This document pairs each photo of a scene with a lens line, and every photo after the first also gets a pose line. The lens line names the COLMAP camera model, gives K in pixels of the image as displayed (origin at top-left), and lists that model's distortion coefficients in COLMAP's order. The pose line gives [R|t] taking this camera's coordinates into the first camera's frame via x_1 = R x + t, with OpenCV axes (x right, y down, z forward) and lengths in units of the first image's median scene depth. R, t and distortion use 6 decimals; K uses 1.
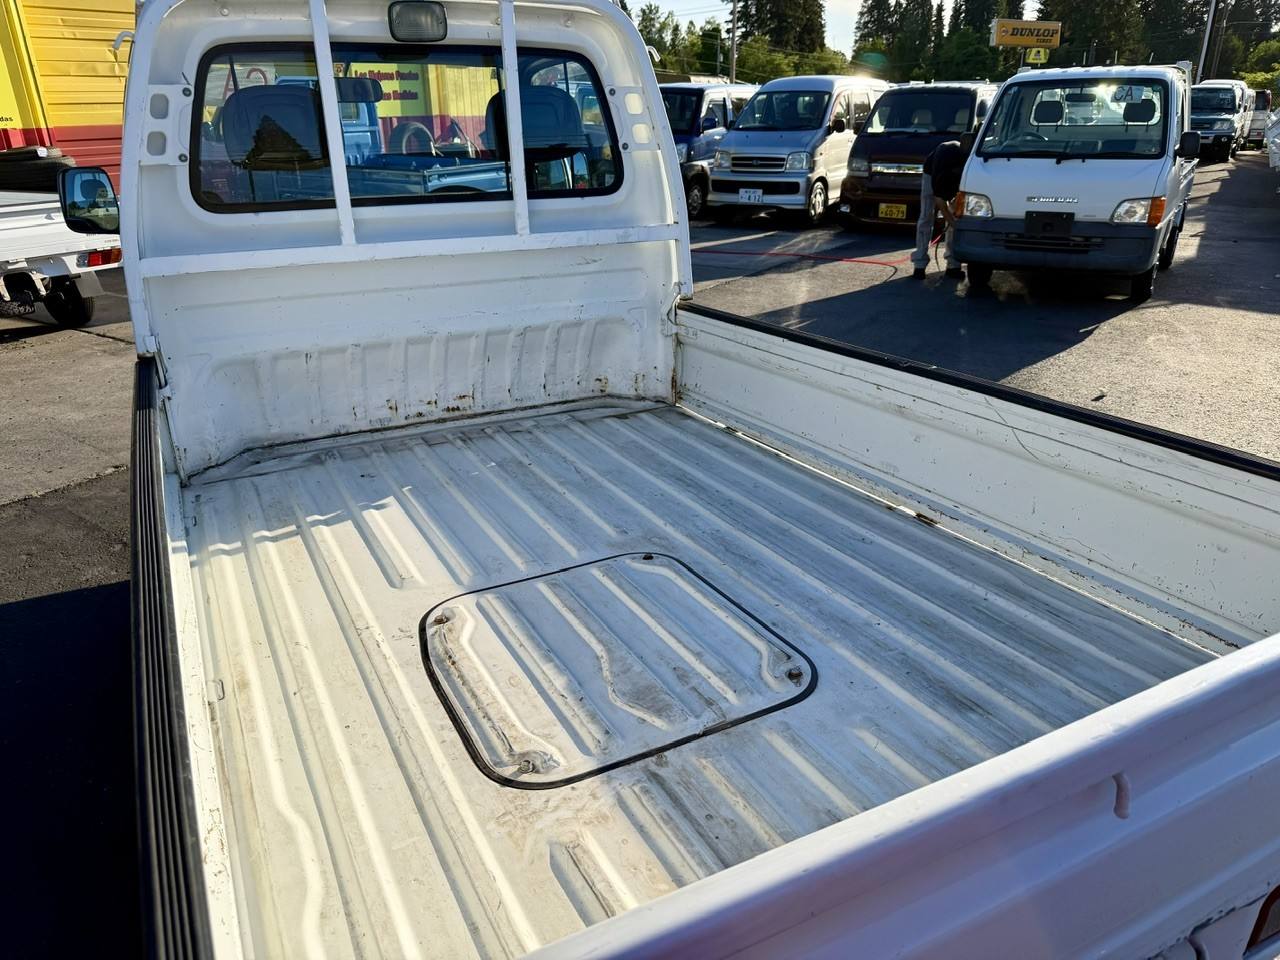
lens RADIAL K [[914.5, 0, 642.5], [0, 914.5, 493.0], [0, 0, 1]] dist [-0.000126, 0.000090]
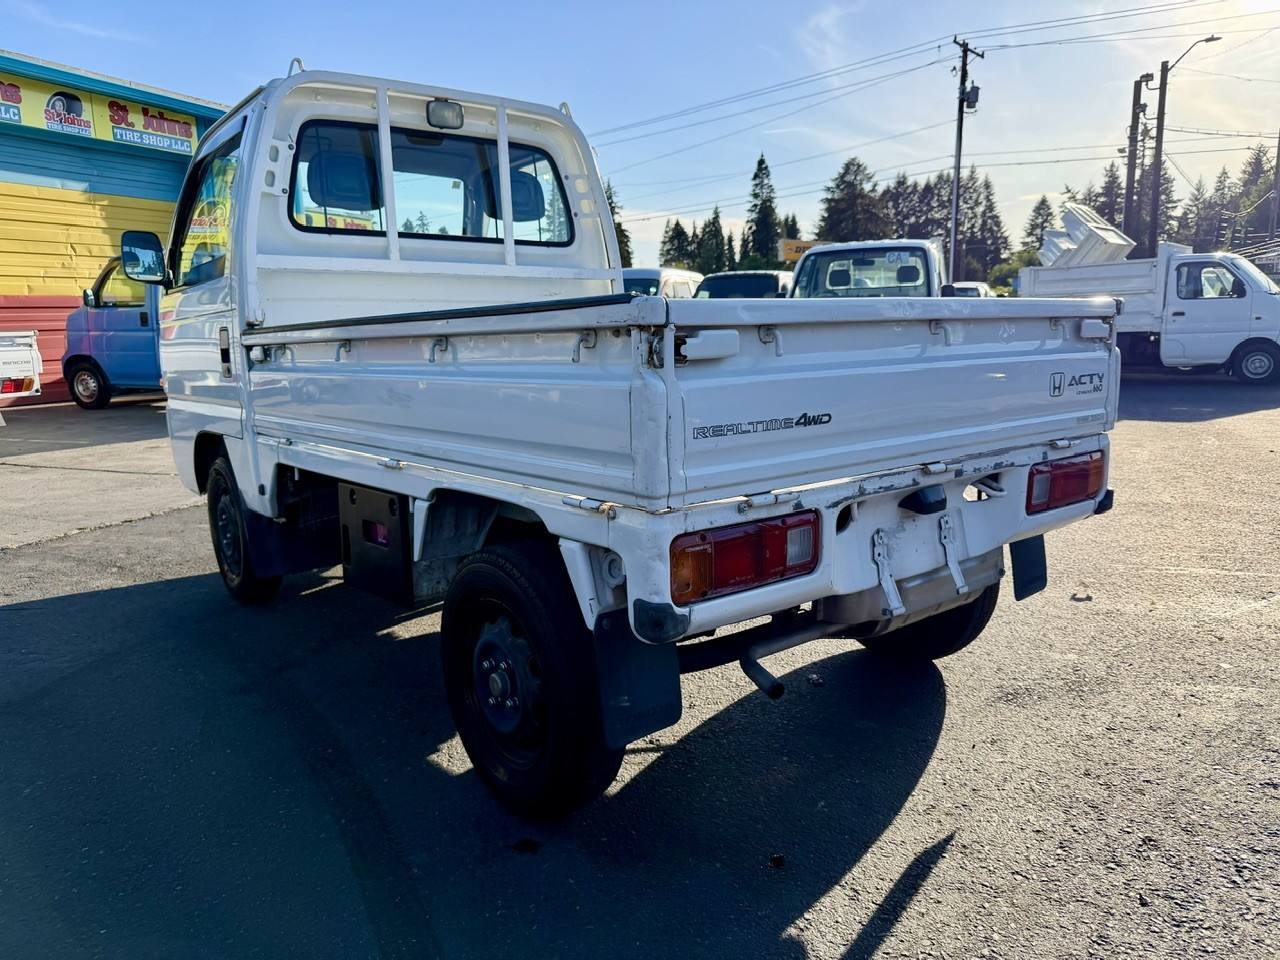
lens RADIAL K [[900.8, 0, 643.5], [0, 900.8, 499.7], [0, 0, 1]] dist [0.064717, -0.087459]
pose [[0.982542, -0.042803, 0.181051, -0.059914], [0.078499, 0.977683, -0.194869, 0.107224], [-0.168669, 0.205680, 0.963974, -0.090373]]
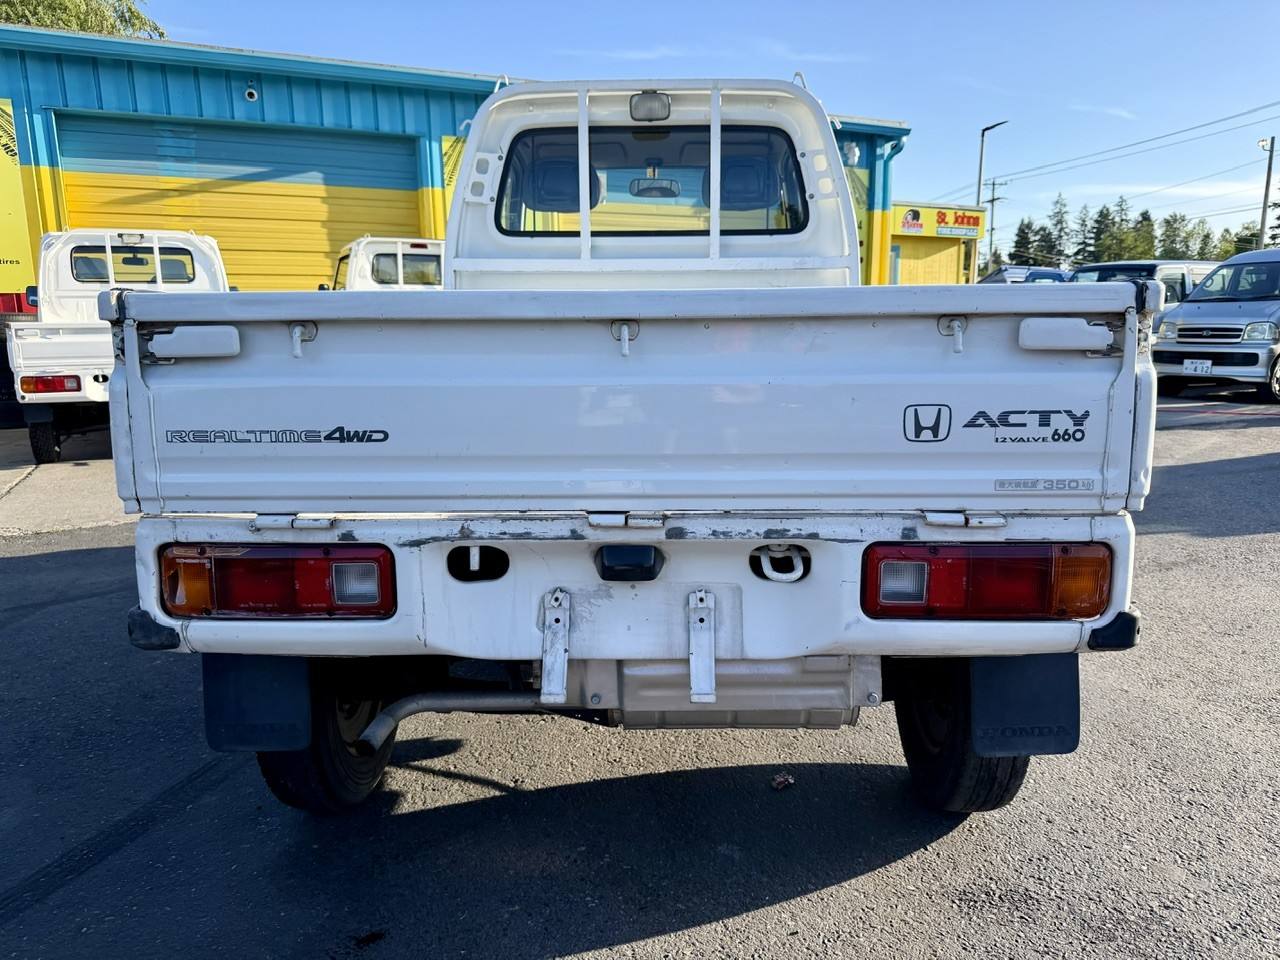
lens RADIAL K [[900.8, 0, 643.5], [0, 900.8, 499.7], [0, 0, 1]] dist [0.064717, -0.087459]
pose [[0.875582, 0.092667, -0.474099, 0.129988], [-0.185501, 0.970682, -0.152861, 0.082434], [0.446034, 0.221789, 0.867101, -0.029643]]
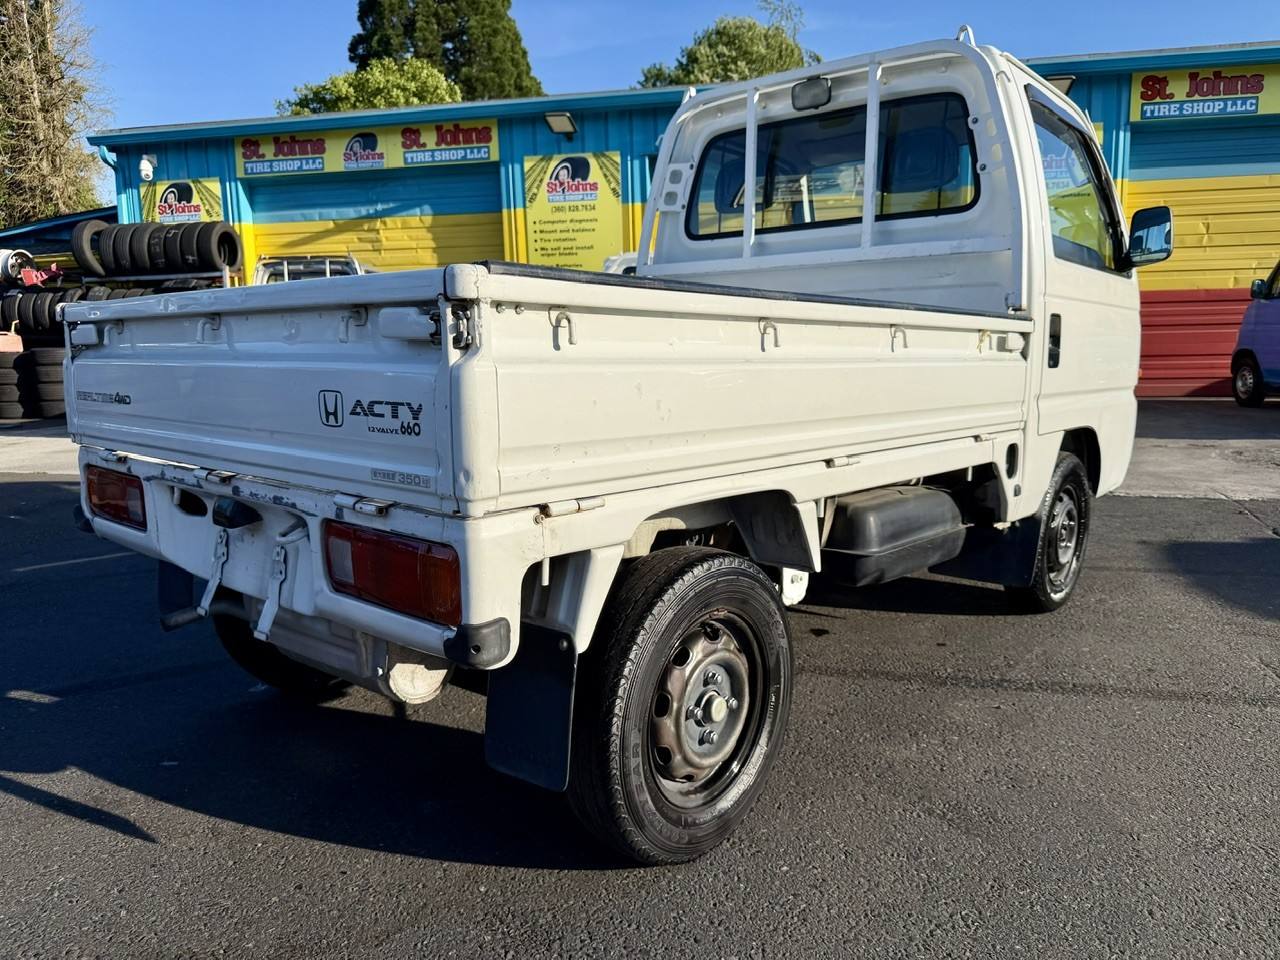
lens RADIAL K [[900.8, 0, 643.5], [0, 900.8, 499.7], [0, 0, 1]] dist [0.064717, -0.087459]
pose [[0.370246, 0.167217, -0.913759, 0.272057], [-0.347776, 0.937079, 0.030569, 0.027437], [0.861377, 0.306466, 0.405104, 0.111528]]
